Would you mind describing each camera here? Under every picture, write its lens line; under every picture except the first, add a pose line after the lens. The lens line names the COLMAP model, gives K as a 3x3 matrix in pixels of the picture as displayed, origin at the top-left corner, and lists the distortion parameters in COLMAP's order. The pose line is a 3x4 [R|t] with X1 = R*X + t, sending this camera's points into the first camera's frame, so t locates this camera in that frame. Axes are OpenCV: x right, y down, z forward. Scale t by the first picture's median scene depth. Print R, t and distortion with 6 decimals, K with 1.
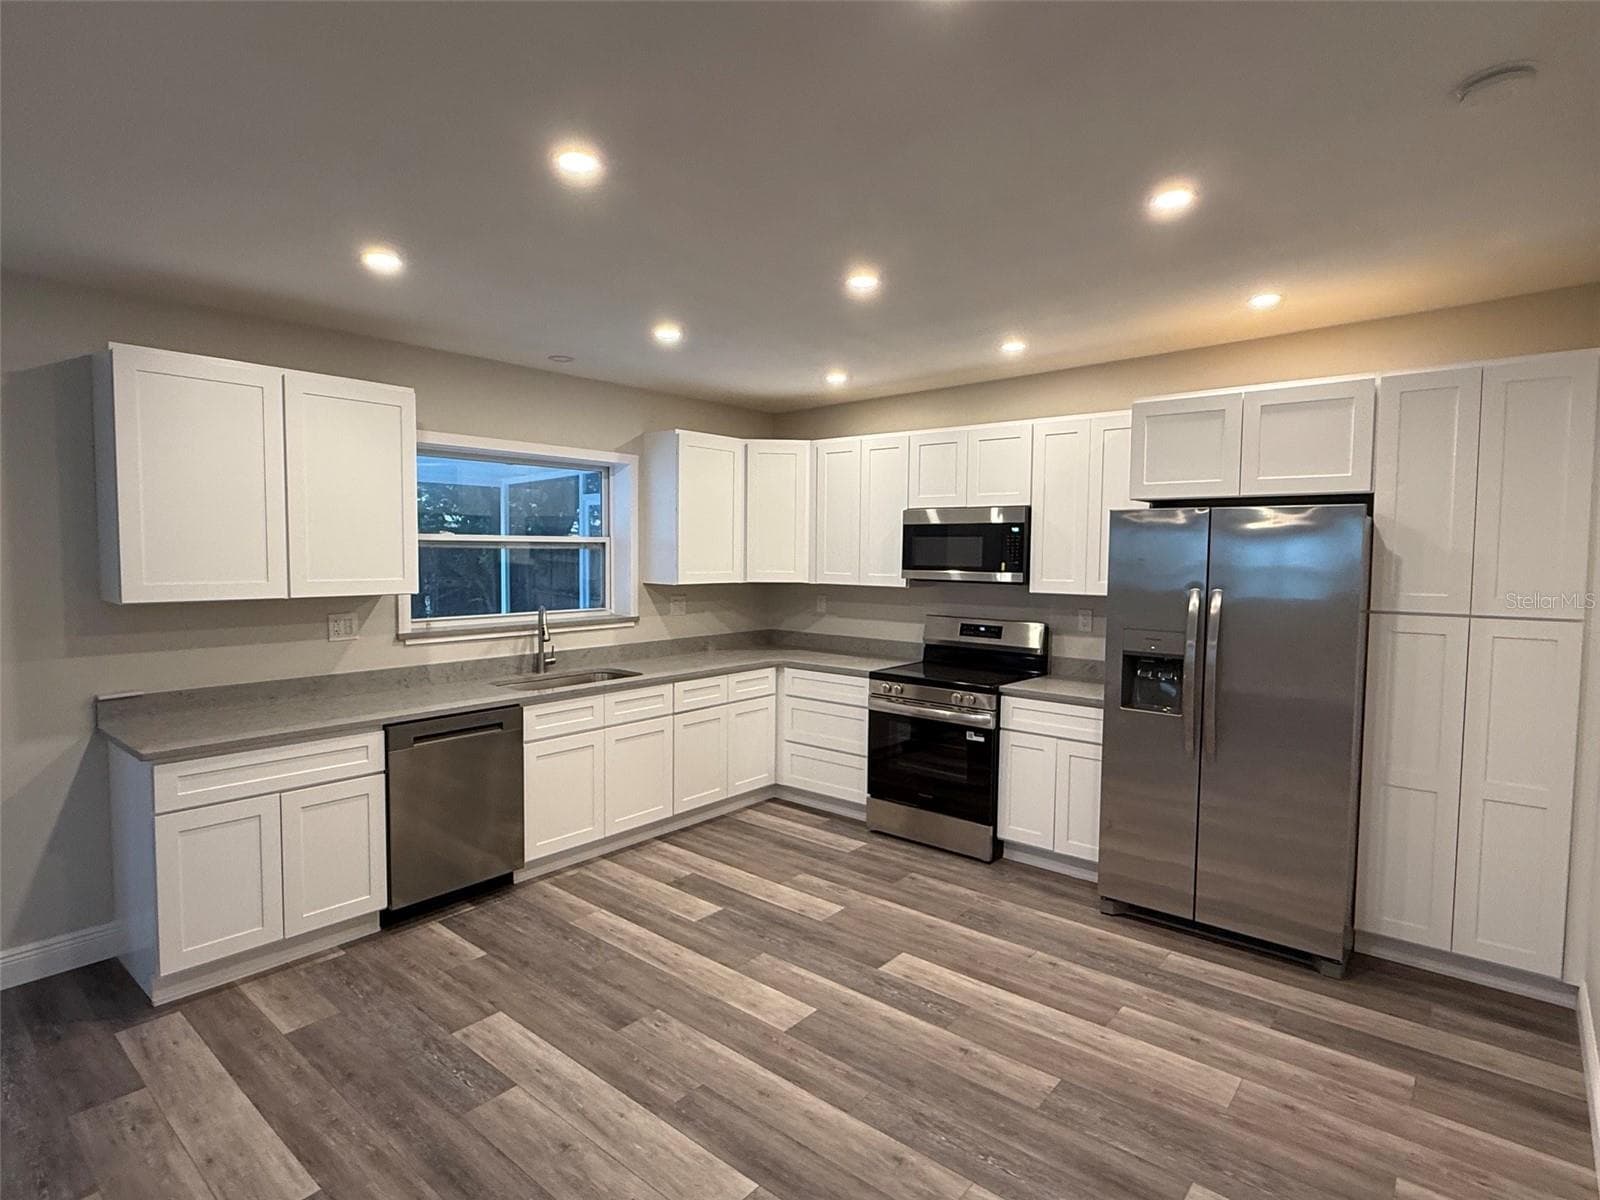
lens RADIAL K [[839.8, 0, 800.0], [0, 839.8, 600.0], [0, 0, 1]] dist [-0.000924, 0.000400]
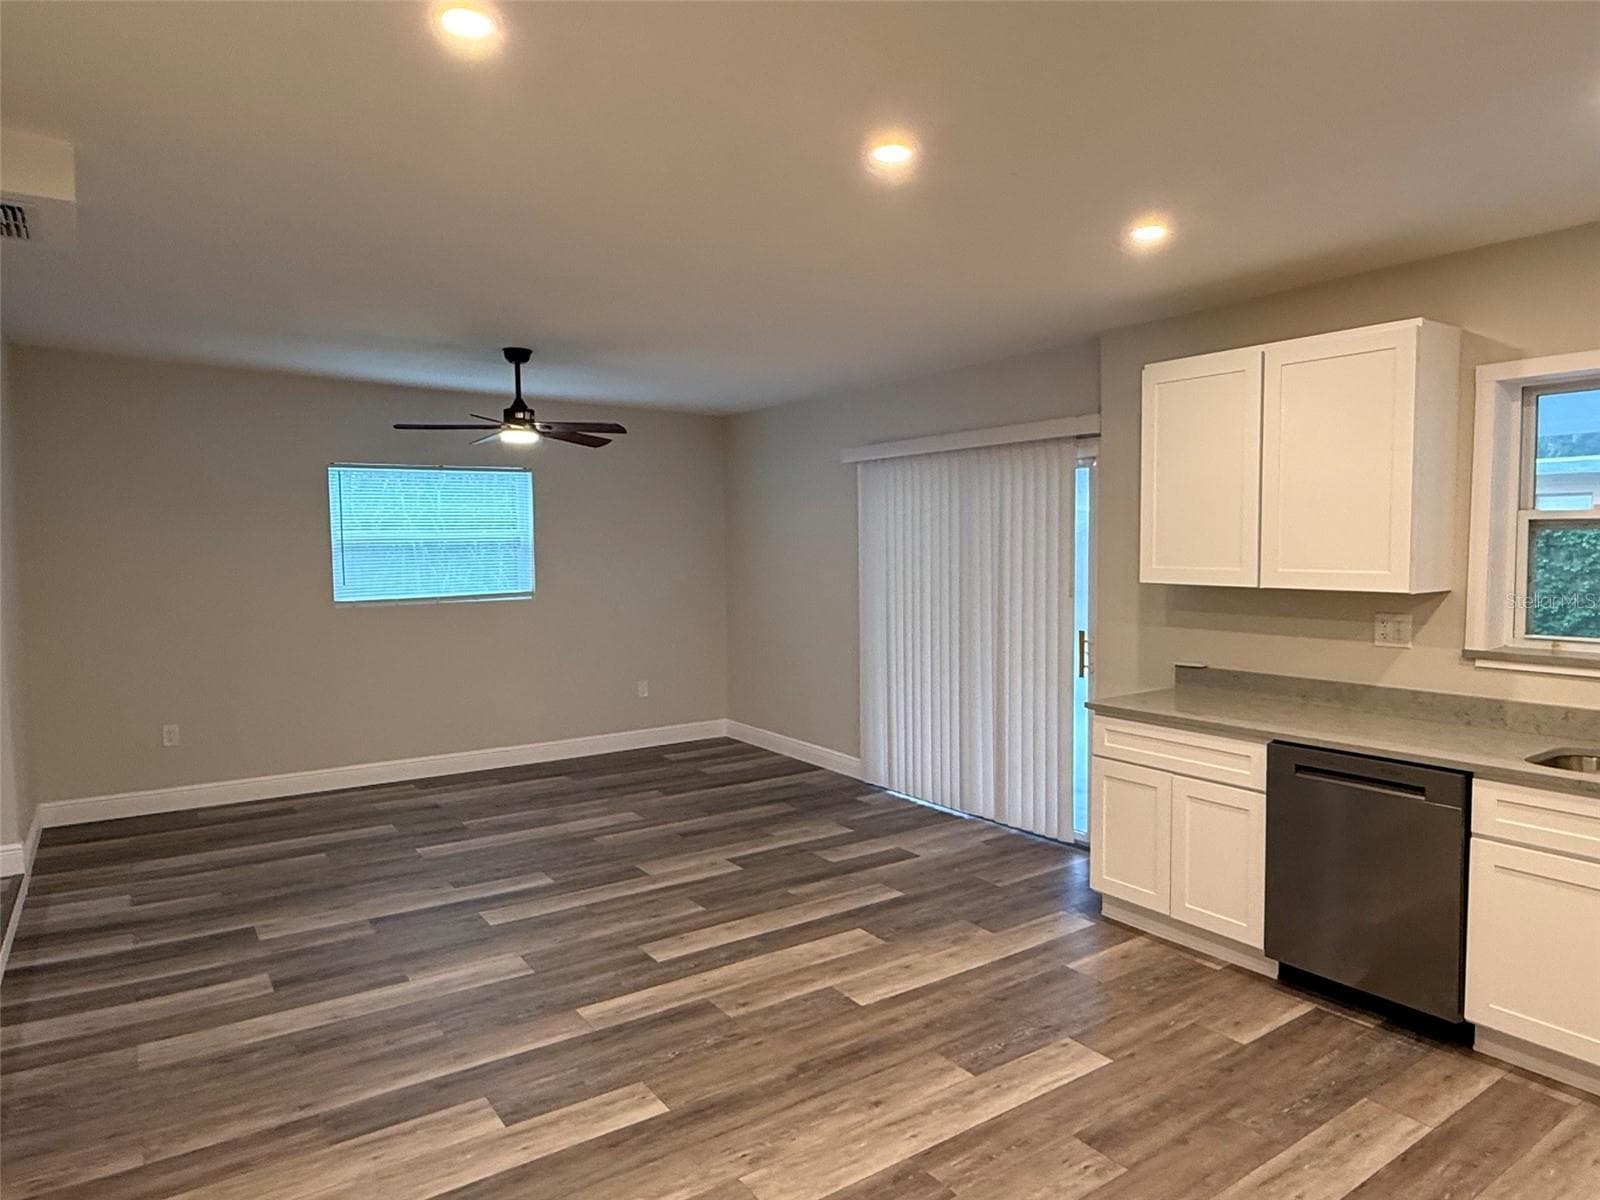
lens RADIAL K [[993.6, 0, 799.9], [0, 993.6, 604.5], [0, 0, 1]] dist [0.004572, 0.000853]
pose [[-0.265356, 0.057815, -0.962416, 0.533714], [-0.051285, 0.995941, 0.073969, -0.034921], [0.962786, 0.068985, -0.261314, 0.697722]]
